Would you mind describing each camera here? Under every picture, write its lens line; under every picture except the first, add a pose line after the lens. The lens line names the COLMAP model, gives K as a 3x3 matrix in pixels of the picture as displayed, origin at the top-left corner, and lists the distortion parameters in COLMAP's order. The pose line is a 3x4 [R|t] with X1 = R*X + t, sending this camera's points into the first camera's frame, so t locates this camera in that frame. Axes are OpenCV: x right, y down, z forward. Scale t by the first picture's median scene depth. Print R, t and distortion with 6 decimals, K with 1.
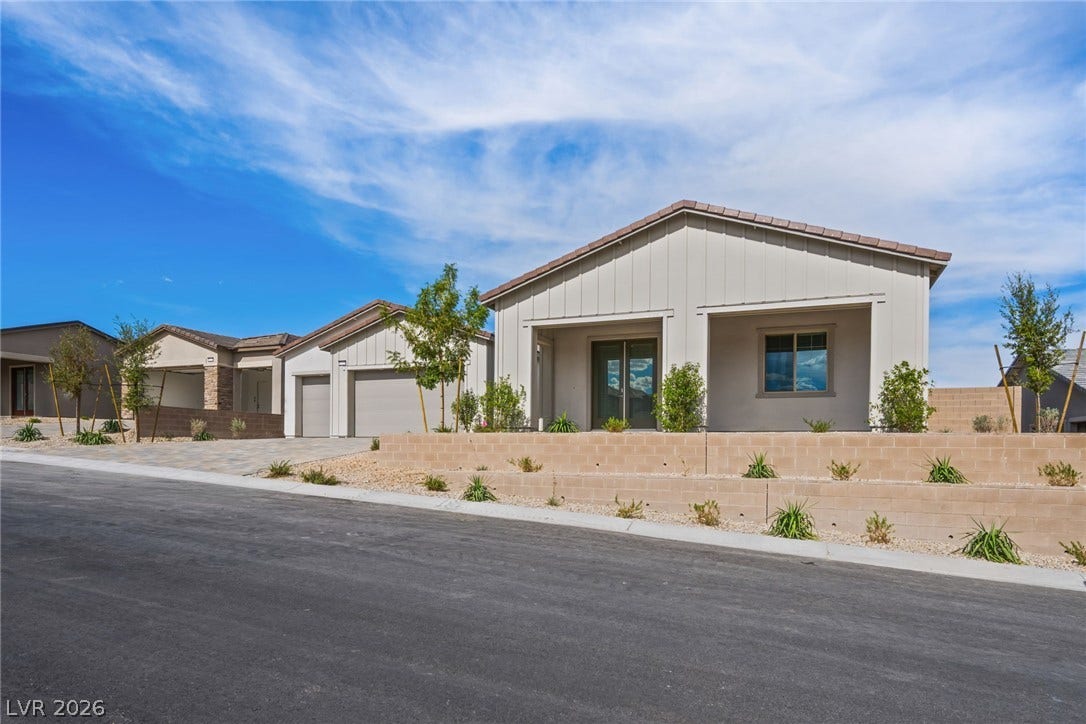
lens RADIAL K [[728.4, 0, 543.0], [0, 728.4, 362.0], [0, 0, 1]] dist [0.000971, 0.000646]
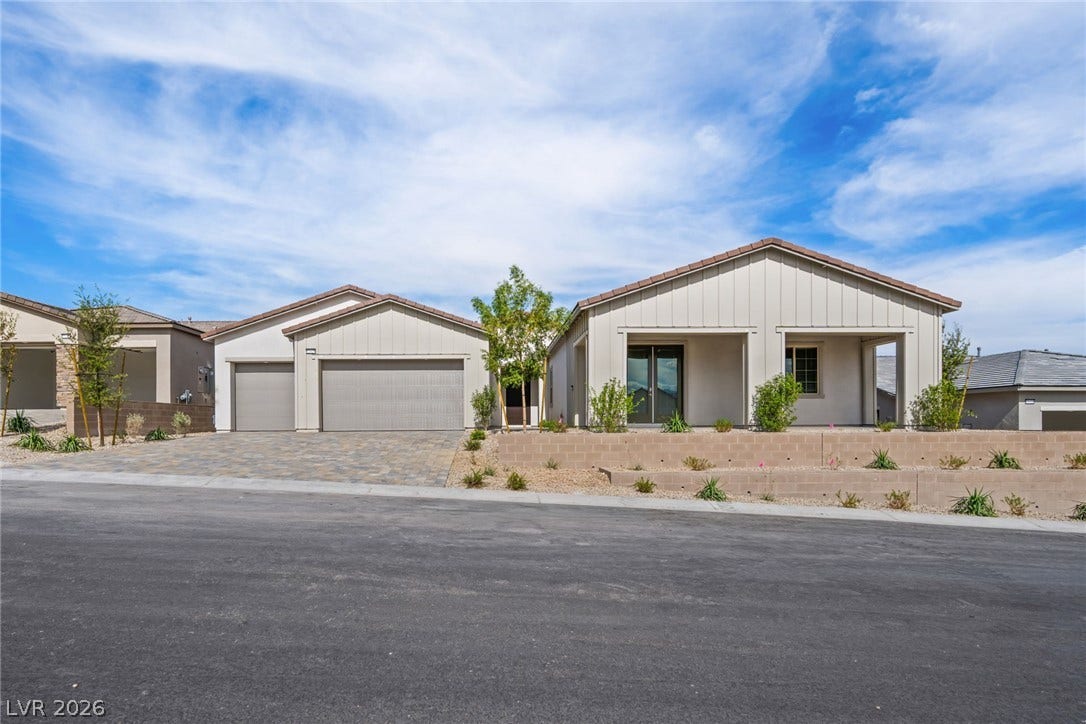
lens RADIAL K [[678.8, 0, 542.7], [0, 678.8, 429.9], [0, 0, 1]] dist [-0.003094, 0.000061]
pose [[0.894993, -0.020264, 0.445620, -0.392096], [-0.039856, 0.991340, 0.125128, -0.018668], [-0.444297, -0.129750, 0.886434, 0.097139]]
